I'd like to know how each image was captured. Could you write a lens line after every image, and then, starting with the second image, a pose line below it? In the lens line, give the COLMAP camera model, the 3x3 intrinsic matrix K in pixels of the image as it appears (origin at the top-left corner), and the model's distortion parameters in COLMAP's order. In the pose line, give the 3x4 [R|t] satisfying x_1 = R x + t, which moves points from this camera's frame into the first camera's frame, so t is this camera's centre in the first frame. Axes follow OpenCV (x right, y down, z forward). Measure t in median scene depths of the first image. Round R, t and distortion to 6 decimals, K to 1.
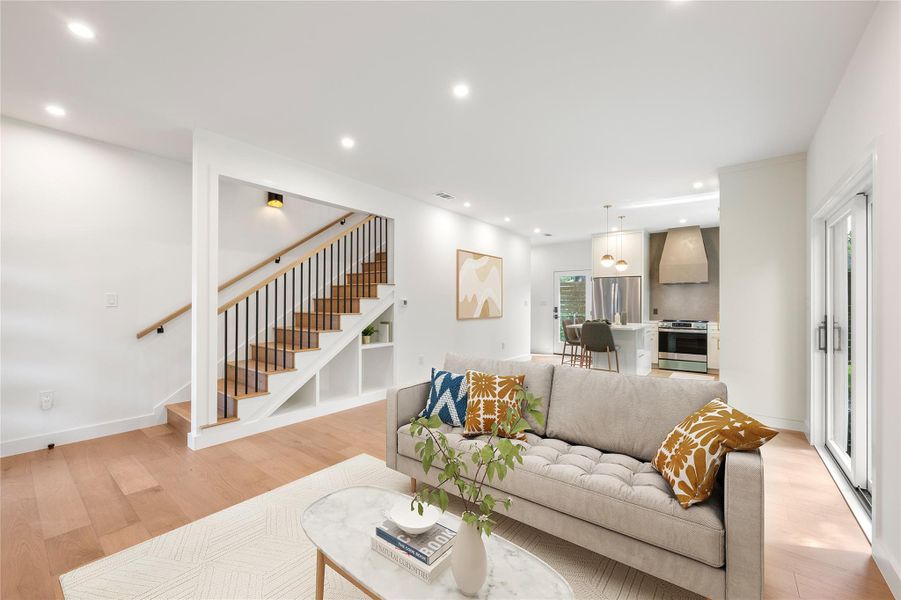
lens RADIAL K [[363.0, 0, 456.4], [0, 363.0, 298.2], [0, 0, 1]] dist [0.003533, 0.000090]
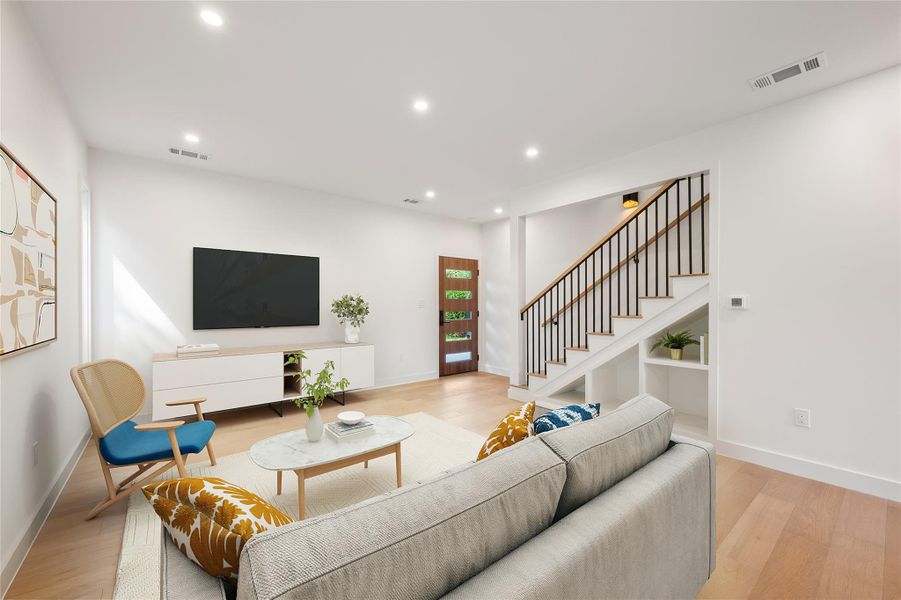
lens RADIAL K [[363.0, 0, 457.3], [0, 363.0, 304.7], [0, 0, 1]] dist [0.003533, 0.000090]
pose [[-0.236824, -0.015638, -0.971427, 0.601857], [0.001089, 0.999866, -0.016361, 0.028157], [0.971552, -0.004933, -0.236775, 0.797003]]
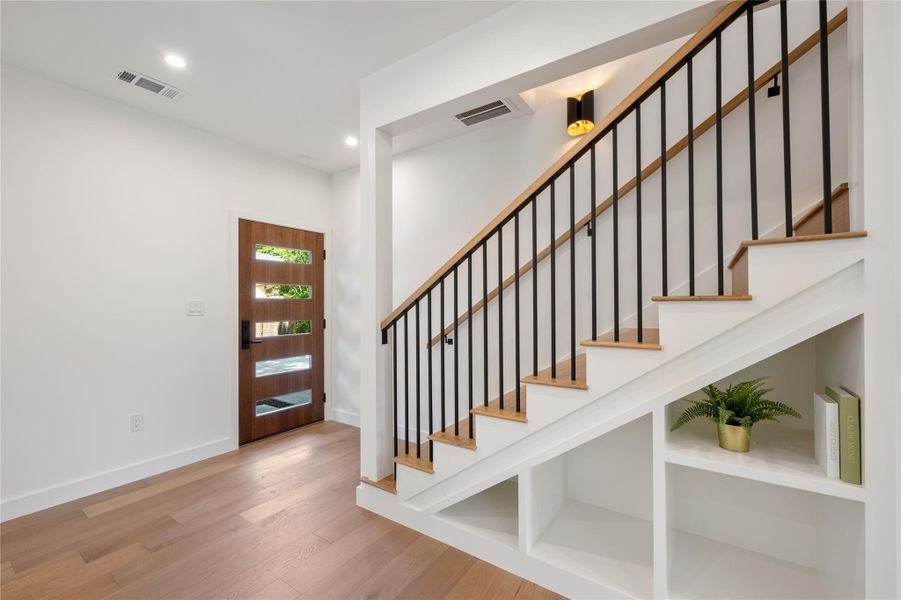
lens RADIAL K [[363.0, 0, 461.4], [0, 363.0, 302.6], [0, 0, 1]] dist [0.003533, 0.000090]
pose [[0.060370, -0.016133, -0.998046, 0.044840], [0.010700, 0.999822, -0.015515, 0.006567], [0.998119, -0.009742, 0.060532, 0.808321]]
